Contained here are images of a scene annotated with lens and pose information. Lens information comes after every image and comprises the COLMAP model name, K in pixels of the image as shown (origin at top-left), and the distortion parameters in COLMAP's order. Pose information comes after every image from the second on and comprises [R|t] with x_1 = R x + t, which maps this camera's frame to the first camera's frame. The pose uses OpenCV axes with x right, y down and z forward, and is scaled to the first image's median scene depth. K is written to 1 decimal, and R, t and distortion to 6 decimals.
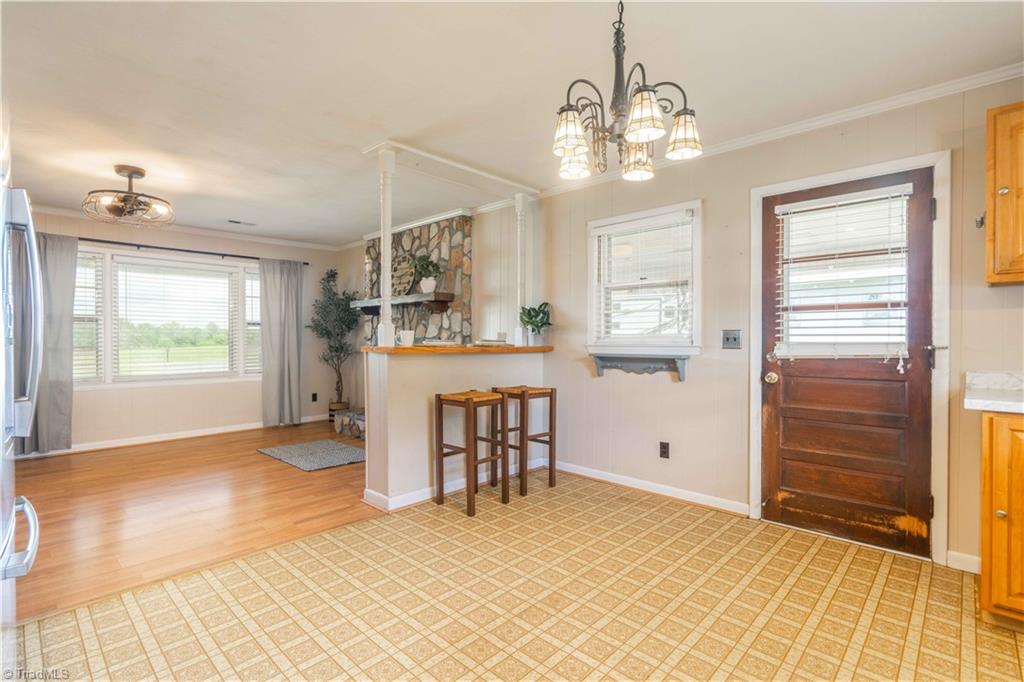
lens RADIAL K [[481.8, 0, 512.2], [0, 481.8, 340.9], [0, 0, 1]] dist [0.001971, 0.000010]
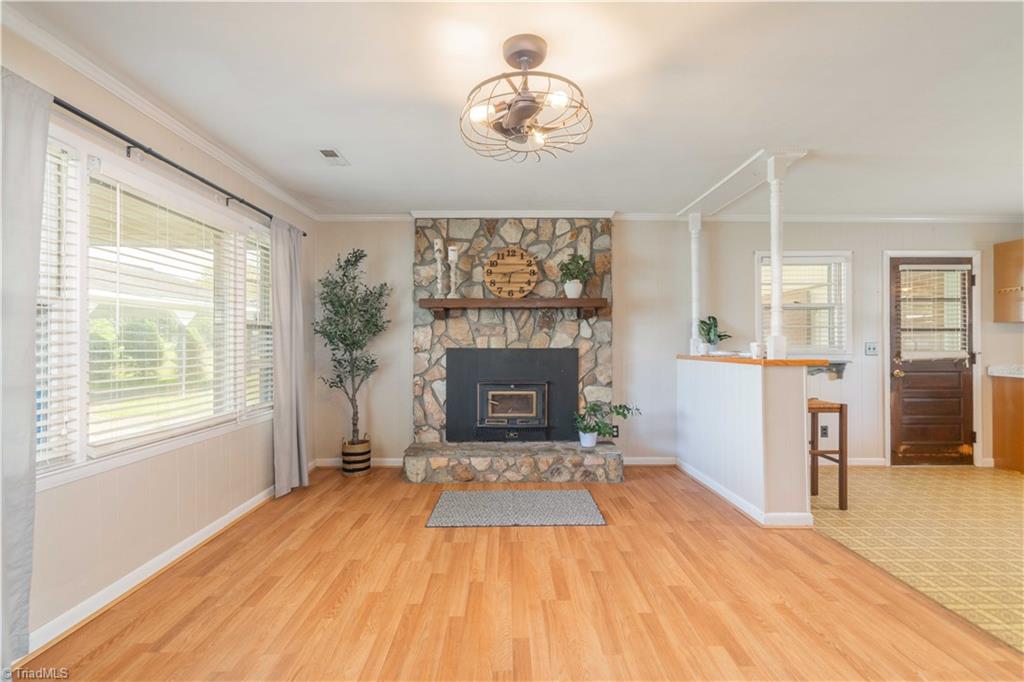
lens RADIAL K [[469.9, 0, 508.3], [0, 469.9, 343.8], [0, 0, 1]] dist [-0.002391, 0.000300]
pose [[0.727396, 0.000743, 0.686218, -1.206390], [0.004853, 0.999969, -0.006226, -0.013877], [-0.686201, 0.007859, 0.727369, 0.642738]]
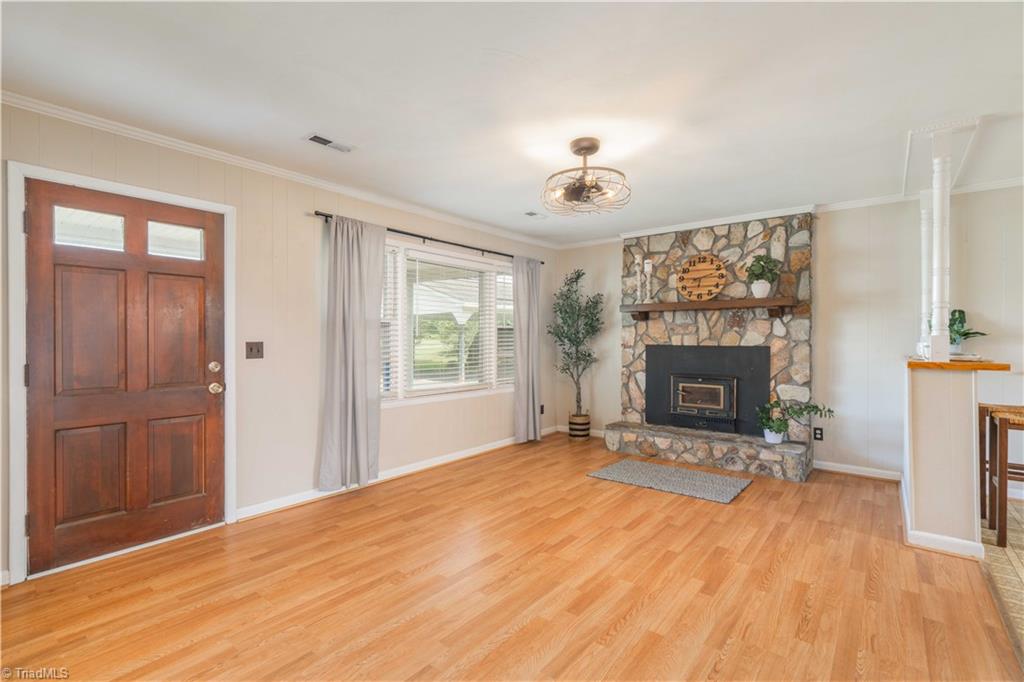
lens RADIAL K [[461.5, 0, 512.3], [0, 461.5, 339.4], [0, 0, 1]] dist [-0.007544, -0.000027]
pose [[0.997256, 0.002318, 0.073990, -1.000572], [-0.001976, 0.999987, -0.004697, -0.020724], [-0.074000, 0.004537, 0.997248, 0.235488]]
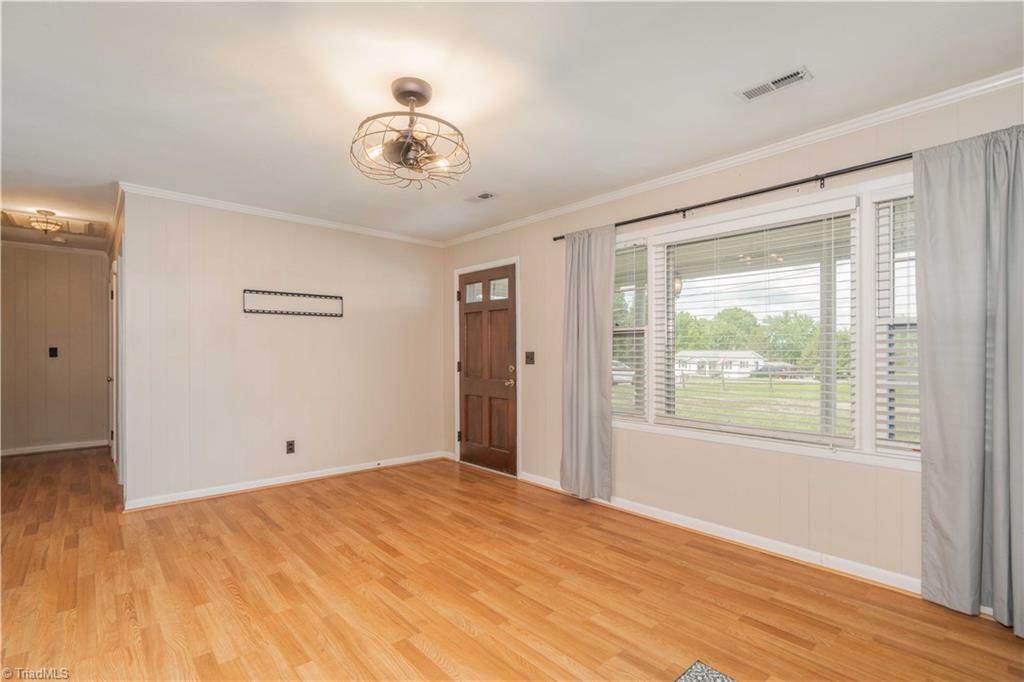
lens RADIAL K [[477.1, 0, 511.6], [0, 477.1, 346.2], [0, 0, 1]] dist [-0.002599, 0.000011]
pose [[-0.078580, -0.007053, -0.996883, -0.198267], [-0.005163, 0.999964, -0.006668, -0.024816], [0.996894, 0.004623, -0.078614, 1.207275]]
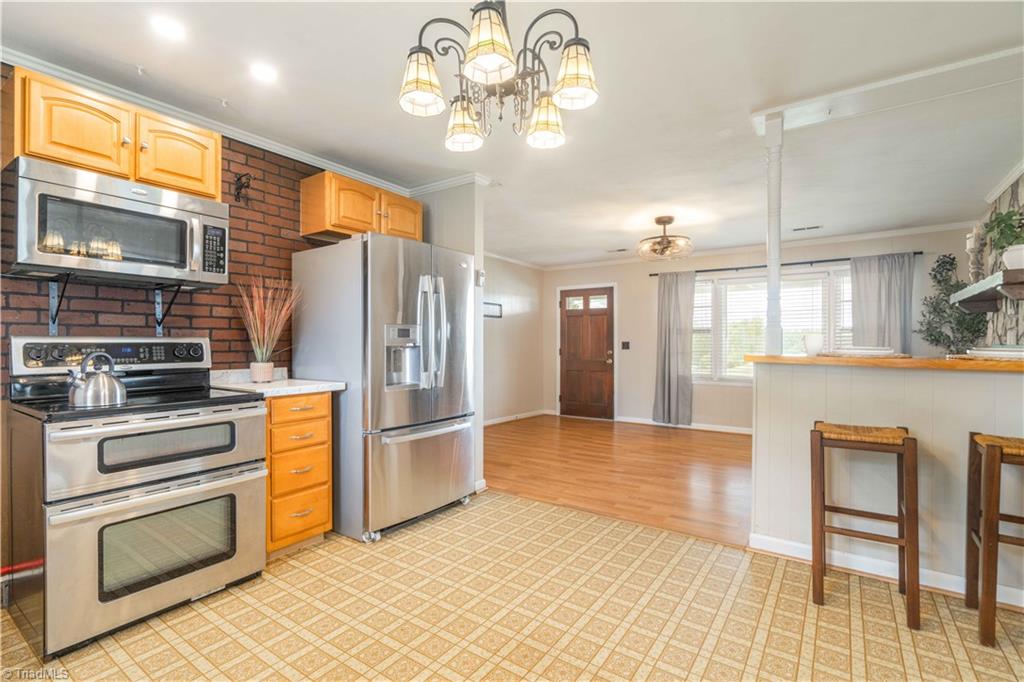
lens RADIAL K [[470.6, 0, 518.7], [0, 470.6, 340.5], [0, 0, 1]] dist [-0.002309, -0.000338]
pose [[0.155843, -0.008449, -0.987746, 0.446947], [-0.009262, 0.999907, -0.010014, -0.000584], [0.987738, 0.010709, 0.155751, 0.411789]]
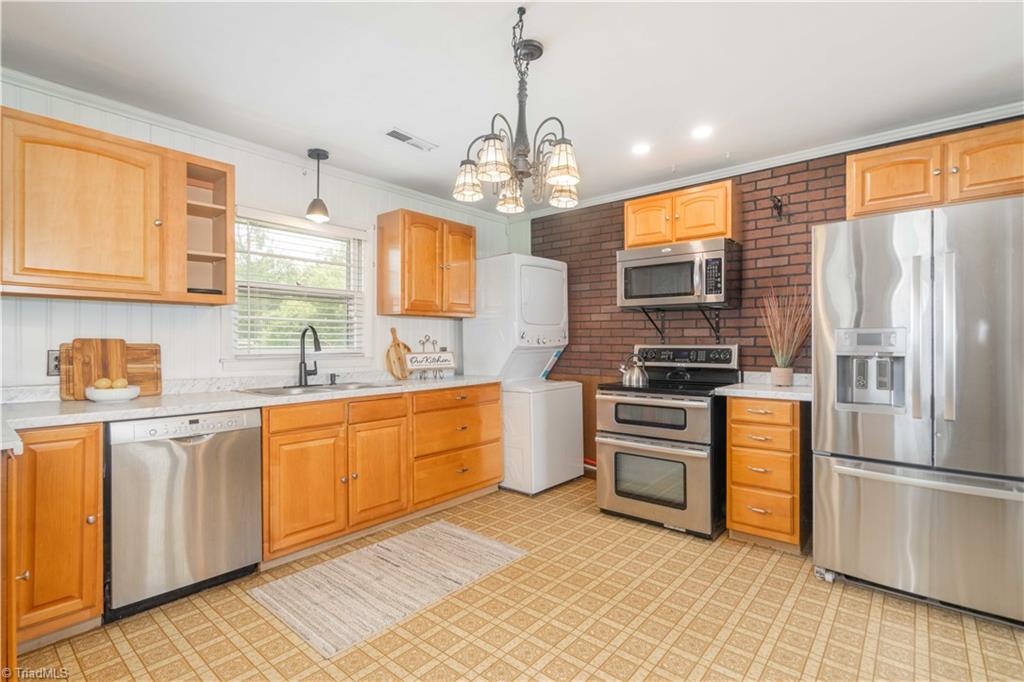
lens RADIAL K [[480.2, 0, 499.2], [0, 480.2, 341.3], [0, 0, 1]] dist [0.002809, 0.000348]
pose [[-0.999165, -0.002645, -0.040778, 0.142318], [-0.002877, 0.999980, 0.005643, -0.018290], [0.040762, 0.005756, -0.999152, 0.955364]]
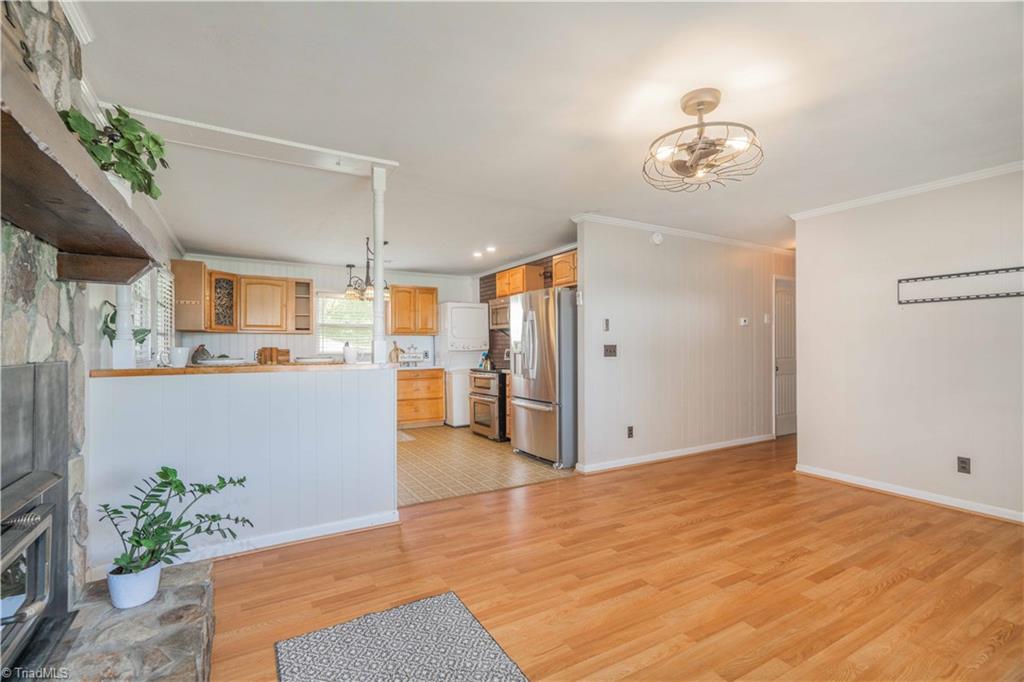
lens RADIAL K [[462.9, 0, 503.9], [0, 462.9, 344.9], [0, 0, 1]] dist [-0.001317, 0.000143]
pose [[-0.955465, 0.003817, 0.295081, -0.742353], [0.004368, 0.999990, 0.001209, -0.024164], [-0.295073, 0.002444, -0.955472, 1.722341]]
